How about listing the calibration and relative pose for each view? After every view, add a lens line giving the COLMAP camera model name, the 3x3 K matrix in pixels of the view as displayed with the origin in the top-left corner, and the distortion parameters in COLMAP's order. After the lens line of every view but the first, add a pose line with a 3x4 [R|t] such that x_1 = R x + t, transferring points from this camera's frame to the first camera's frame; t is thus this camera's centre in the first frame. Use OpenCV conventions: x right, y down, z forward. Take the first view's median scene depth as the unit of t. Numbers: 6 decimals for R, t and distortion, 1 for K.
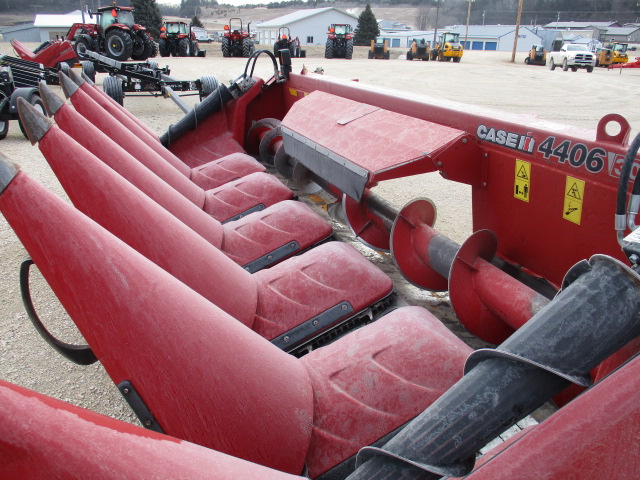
lens RADIAL K [[509.0, 0, 320.7], [0, 509.0, 235.8], [0, 0, 1]] dist [-0.034626, 0.013335]
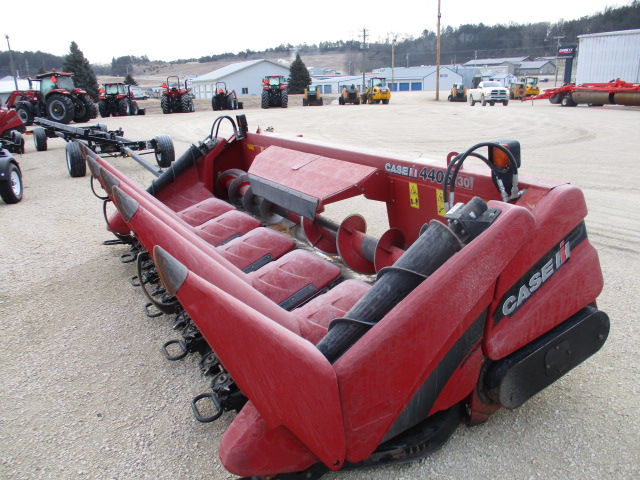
lens RADIAL K [[509.0, 0, 317.9], [0, 509.0, 242.8], [0, 0, 1]] dist [-0.034626, 0.013335]
pose [[0.991314, -0.087782, 0.097931, -0.066025], [0.094575, 0.993259, -0.067021, 0.106223], [-0.091388, 0.075701, 0.992934, -0.498111]]
